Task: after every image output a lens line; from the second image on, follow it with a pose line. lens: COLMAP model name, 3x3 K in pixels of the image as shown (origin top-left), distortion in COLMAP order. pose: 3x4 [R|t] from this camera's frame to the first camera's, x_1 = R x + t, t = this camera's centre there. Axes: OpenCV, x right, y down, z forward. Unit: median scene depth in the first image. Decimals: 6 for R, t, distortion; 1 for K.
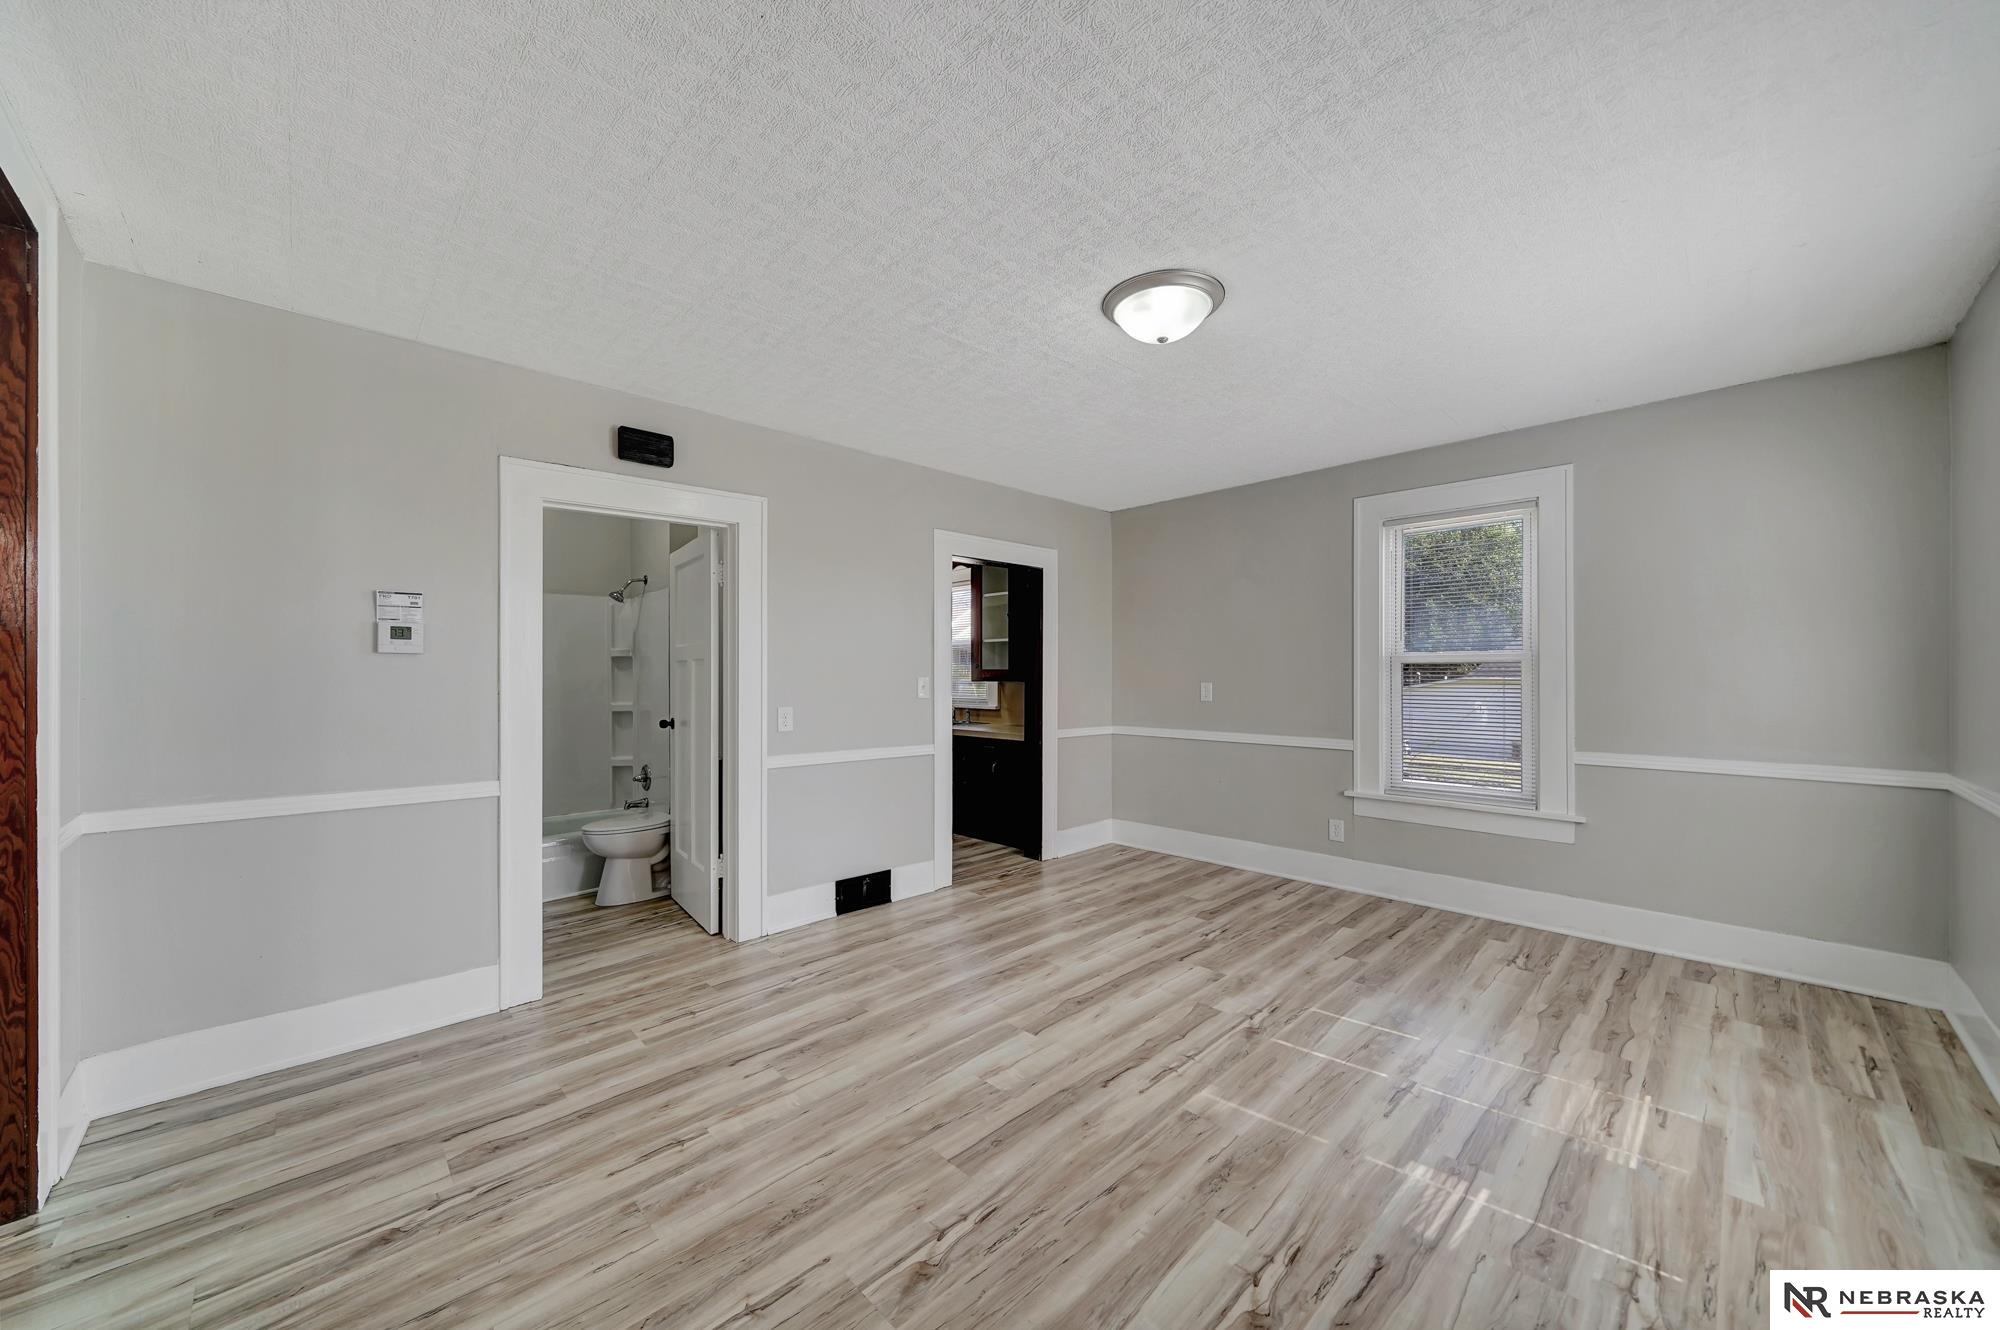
lens RADIAL K [[711.7, 0, 989.9], [0, 711.7, 671.7], [0, 0, 1]] dist [0.015540, 0.000081]
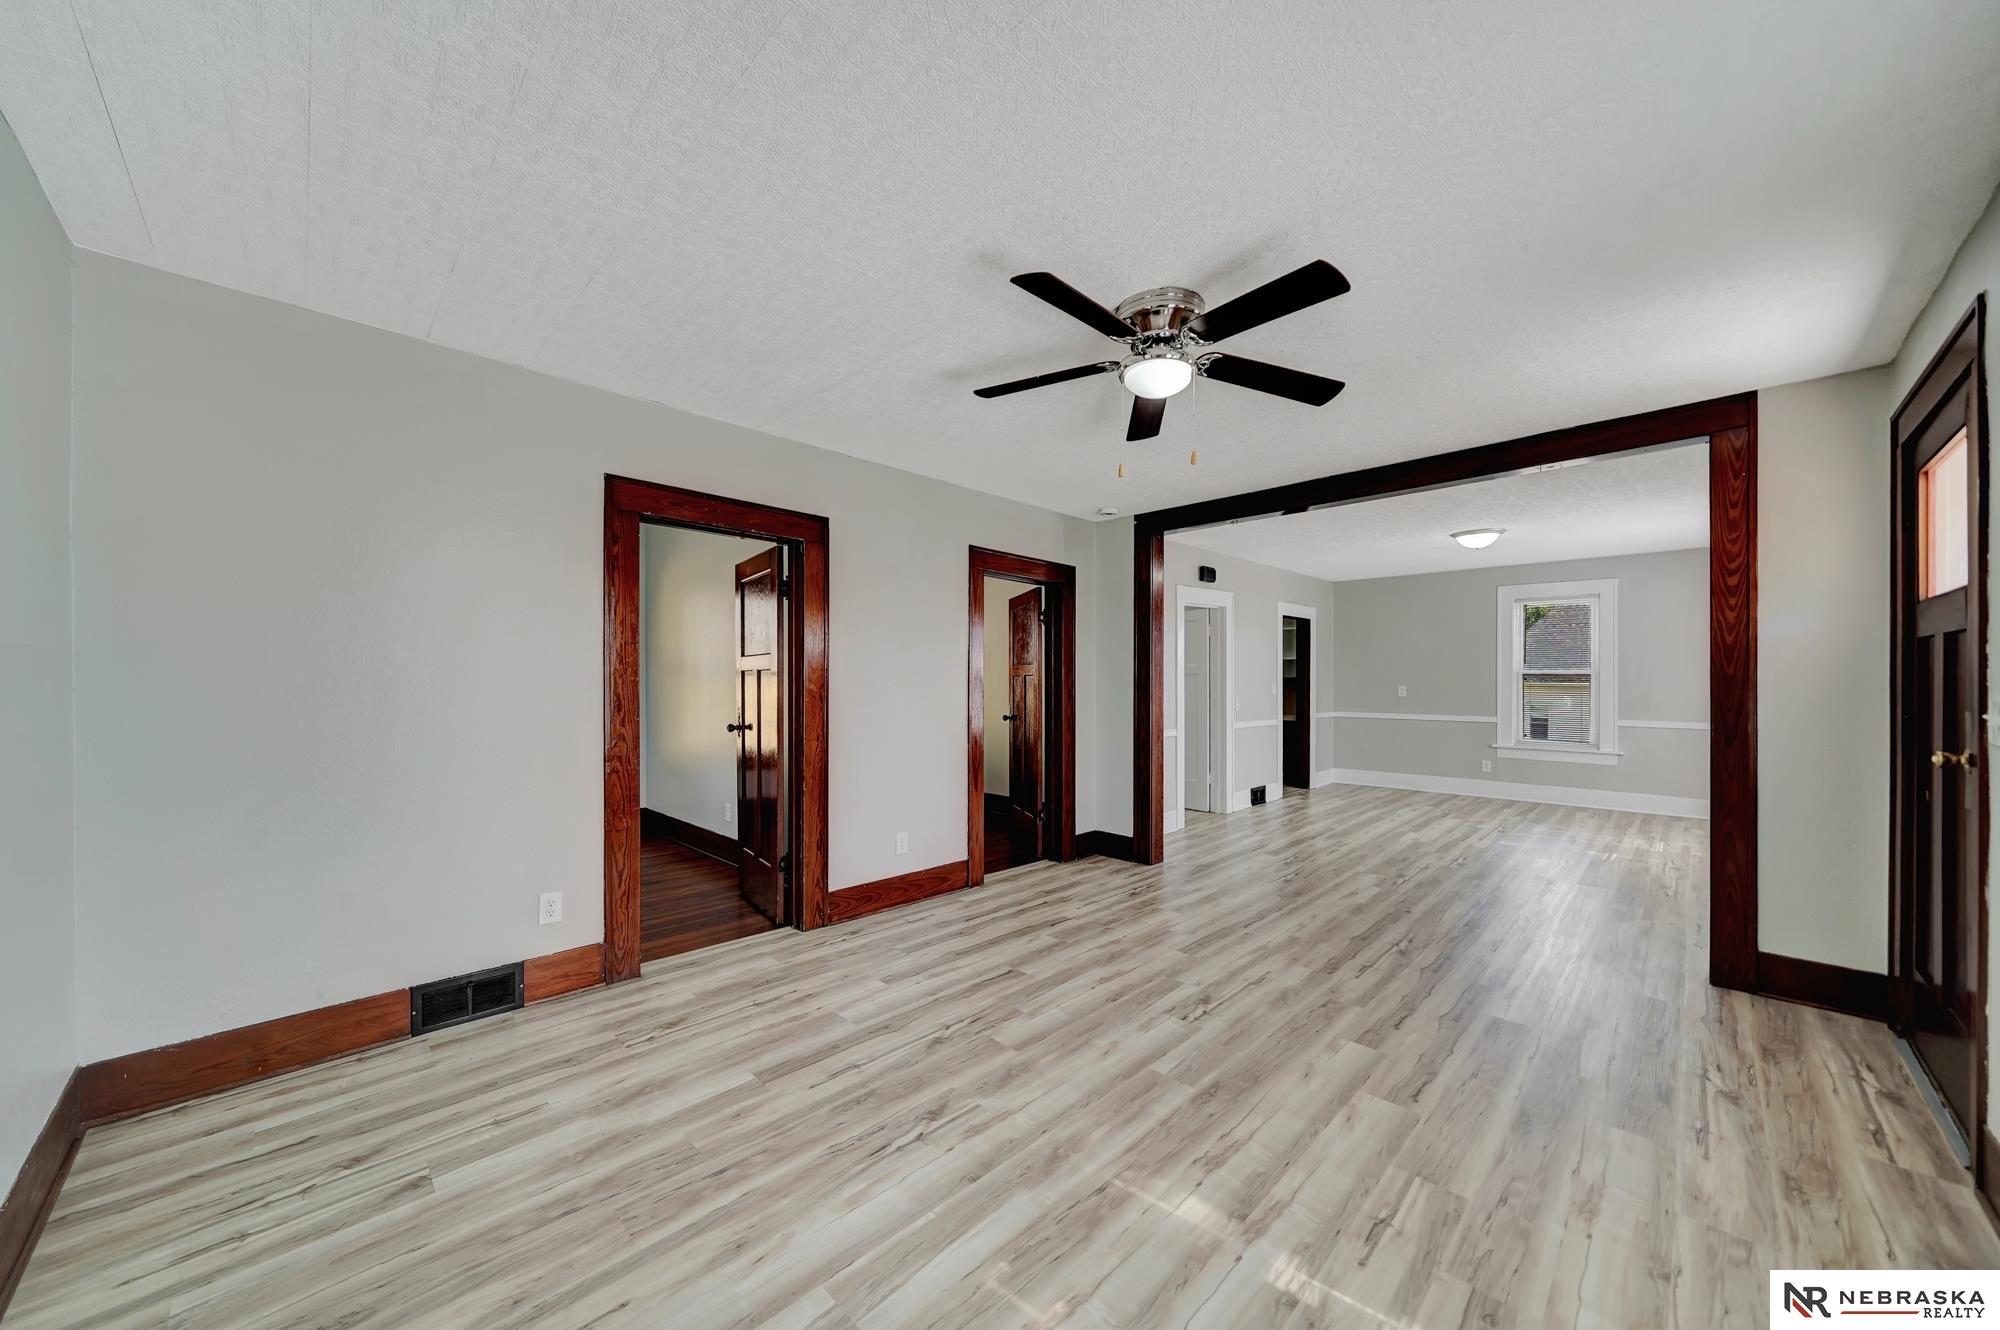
lens RADIAL K [[703.8, 0, 1009.1], [0, 703.8, 679.3], [0, 0, 1]] dist [-0.002374, 0.000019]
pose [[0.999569, -0.003783, 0.029124, -0.250144], [0.003709, 0.999990, 0.002592, -0.003280], [-0.029133, -0.002483, 0.999572, -0.241707]]
